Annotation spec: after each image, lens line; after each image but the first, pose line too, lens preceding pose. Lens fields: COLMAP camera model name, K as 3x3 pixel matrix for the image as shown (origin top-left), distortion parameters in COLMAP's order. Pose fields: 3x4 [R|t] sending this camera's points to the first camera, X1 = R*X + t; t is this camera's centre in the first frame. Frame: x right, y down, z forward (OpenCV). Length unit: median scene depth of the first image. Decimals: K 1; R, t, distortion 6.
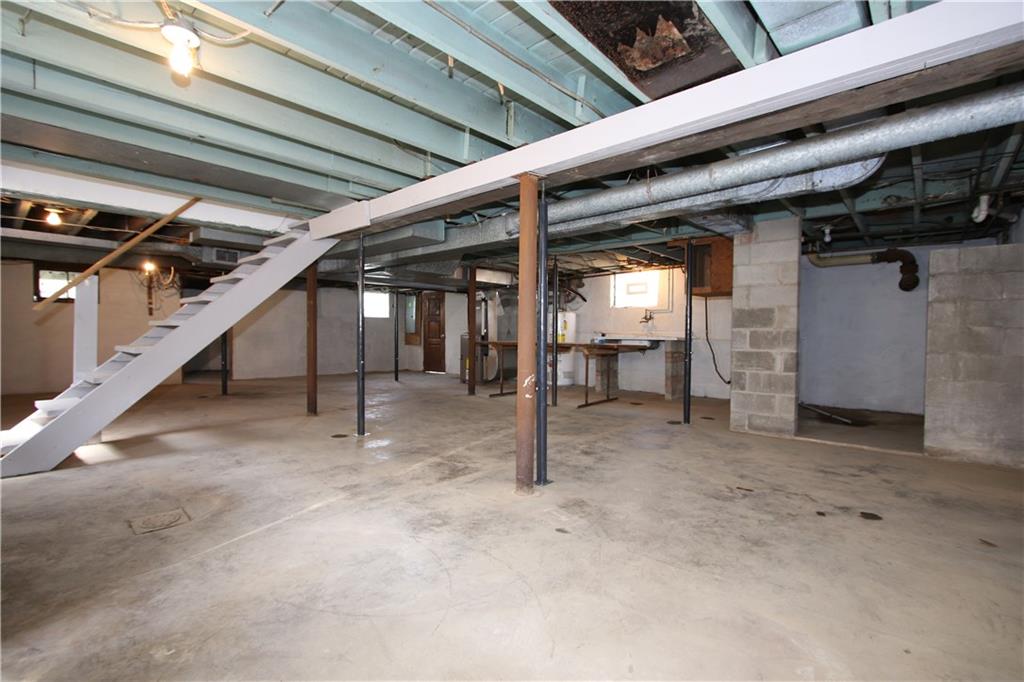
lens RADIAL K [[473.5, 0, 507.8], [0, 473.5, 343.2], [0, 0, 1]] dist [-0.011583, 0.000775]
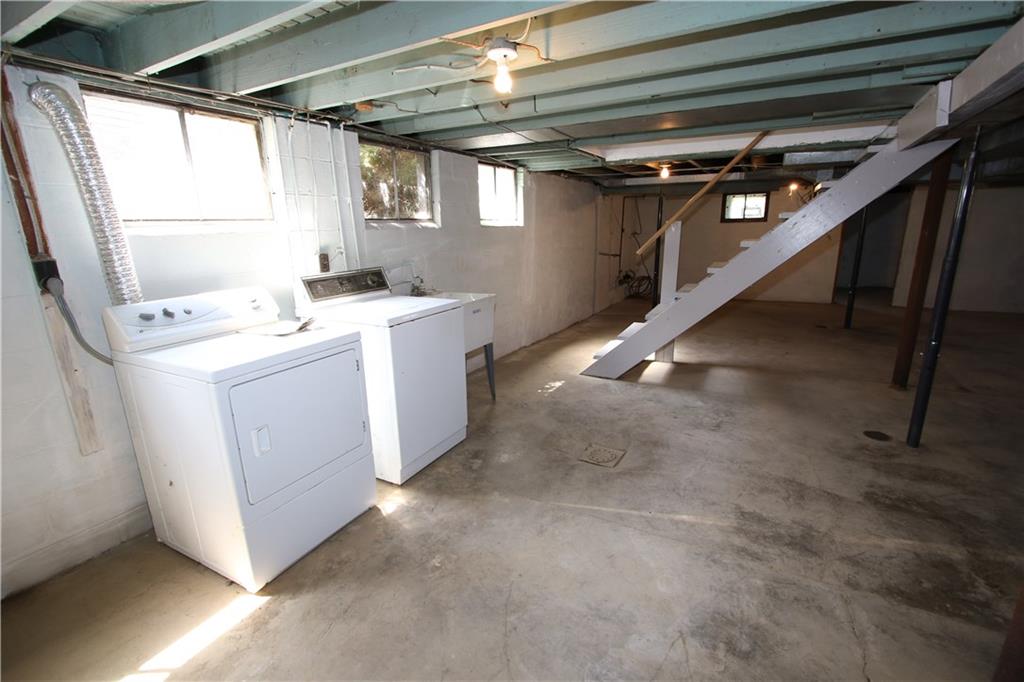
lens RADIAL K [[473.5, 0, 507.8], [0, 473.5, 343.2], [0, 0, 1]] dist [-0.011583, 0.000775]
pose [[0.214496, 0.224101, -0.950668, 0.269153], [-0.001082, 0.973376, 0.229210, -0.162840], [0.976724, -0.048137, 0.209028, 0.466810]]
